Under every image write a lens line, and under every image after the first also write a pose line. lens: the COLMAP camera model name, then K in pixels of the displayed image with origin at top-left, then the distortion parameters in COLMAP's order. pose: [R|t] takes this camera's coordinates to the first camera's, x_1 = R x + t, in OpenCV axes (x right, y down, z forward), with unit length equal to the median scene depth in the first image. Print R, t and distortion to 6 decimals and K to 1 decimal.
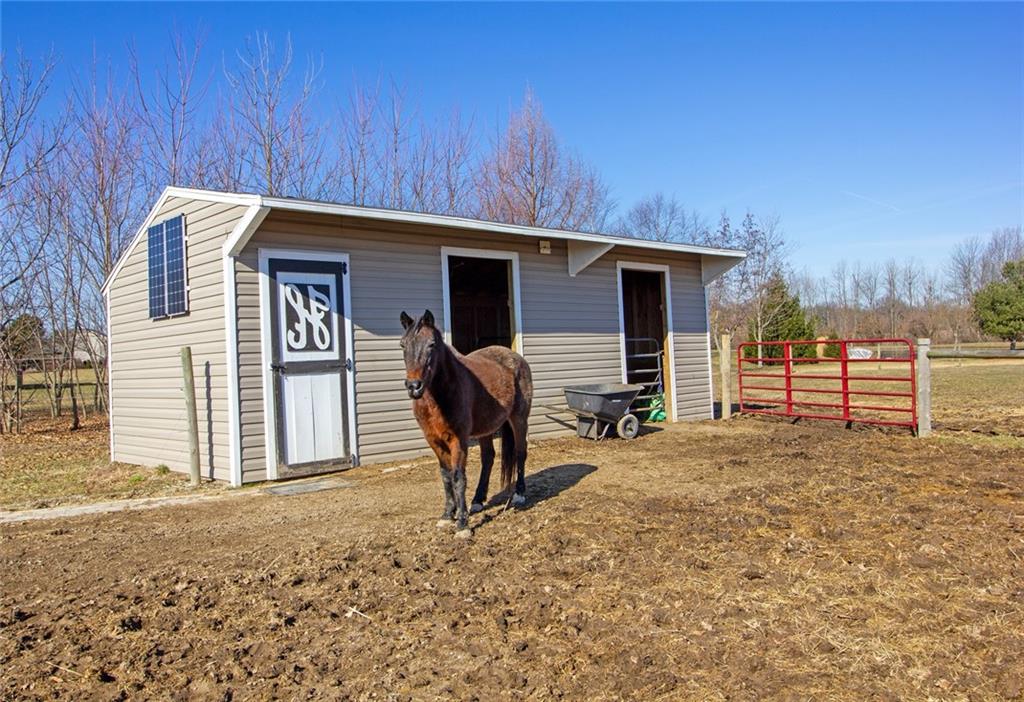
lens RADIAL K [[808.0, 0, 511.9], [0, 808.0, 349.3], [0, 0, 1]] dist [0.003619, 0.000137]
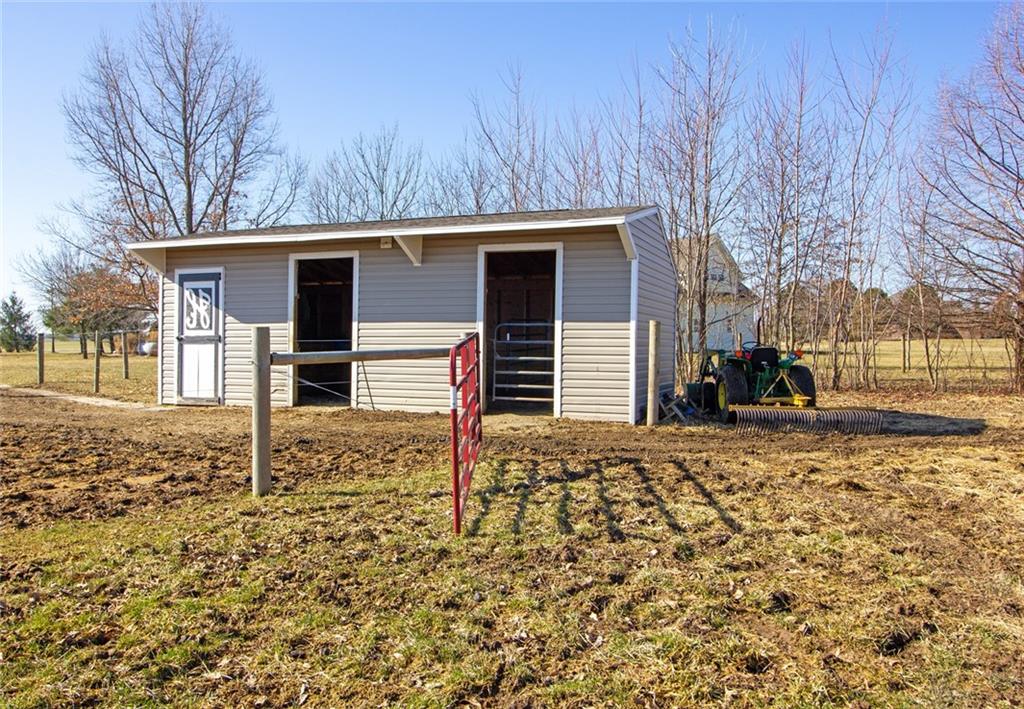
lens RADIAL K [[548.5, 0, 512.0], [0, 548.5, 353.7], [0, 0, 1]] dist [-0.007390, -0.000407]
pose [[0.531785, 0.057255, -0.844942, 0.997739], [-0.014774, 0.998187, 0.058340, -0.022829], [0.846750, -0.018541, 0.531667, 0.930337]]
